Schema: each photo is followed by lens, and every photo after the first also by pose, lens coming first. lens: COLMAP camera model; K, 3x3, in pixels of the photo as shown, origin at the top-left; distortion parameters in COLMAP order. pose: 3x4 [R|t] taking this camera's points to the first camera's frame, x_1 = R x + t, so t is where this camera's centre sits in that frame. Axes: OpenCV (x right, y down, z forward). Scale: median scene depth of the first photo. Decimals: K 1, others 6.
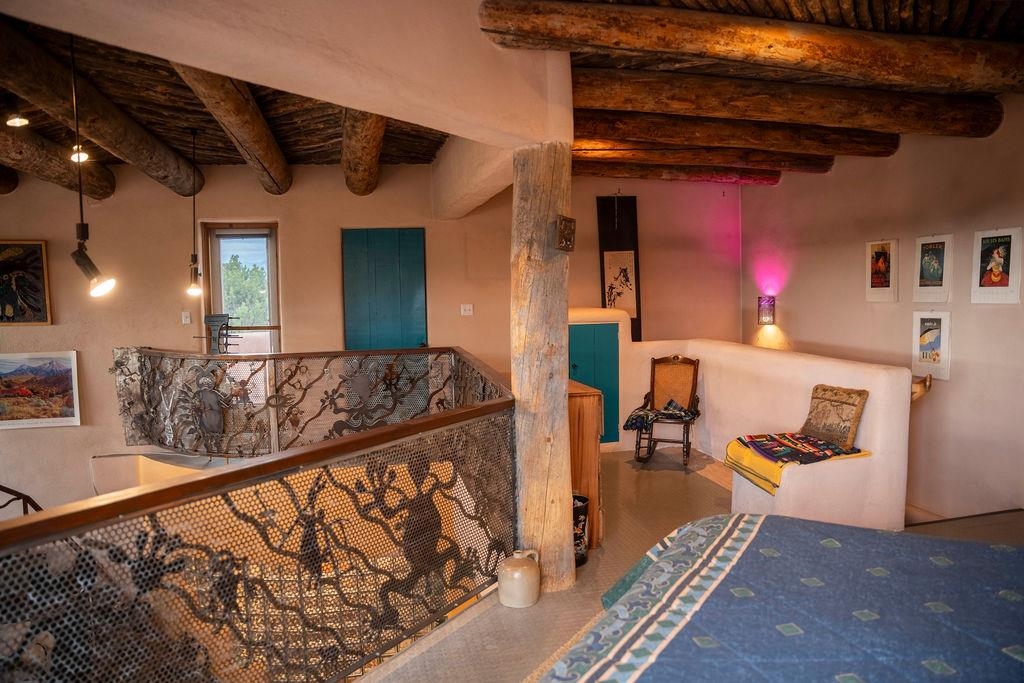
lens RADIAL K [[710.3, 0, 512.9], [0, 710.3, 340.4], [0, 0, 1]] dist [-0.174246, 0.133679]
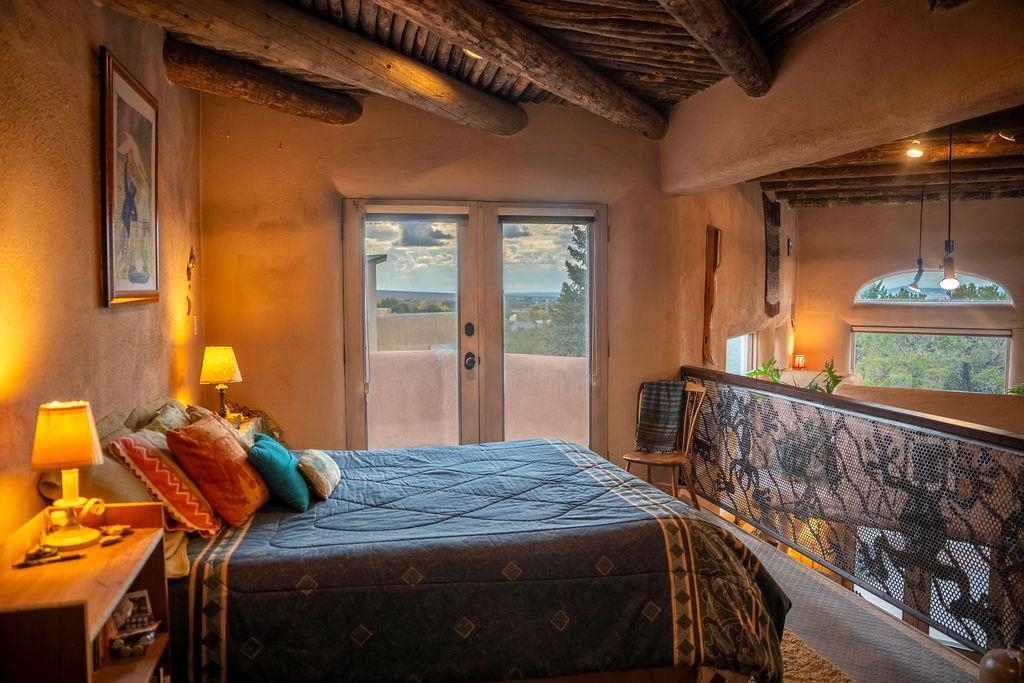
lens RADIAL K [[718.3, 0, 514.8], [0, 718.3, 338.9], [0, 0, 1]] dist [-0.178446, 0.140691]
pose [[-0.700145, 0.066037, -0.710940, 0.472281], [-0.035116, 0.991324, 0.126664, -0.049810], [0.713137, 0.113649, -0.691752, 0.591943]]
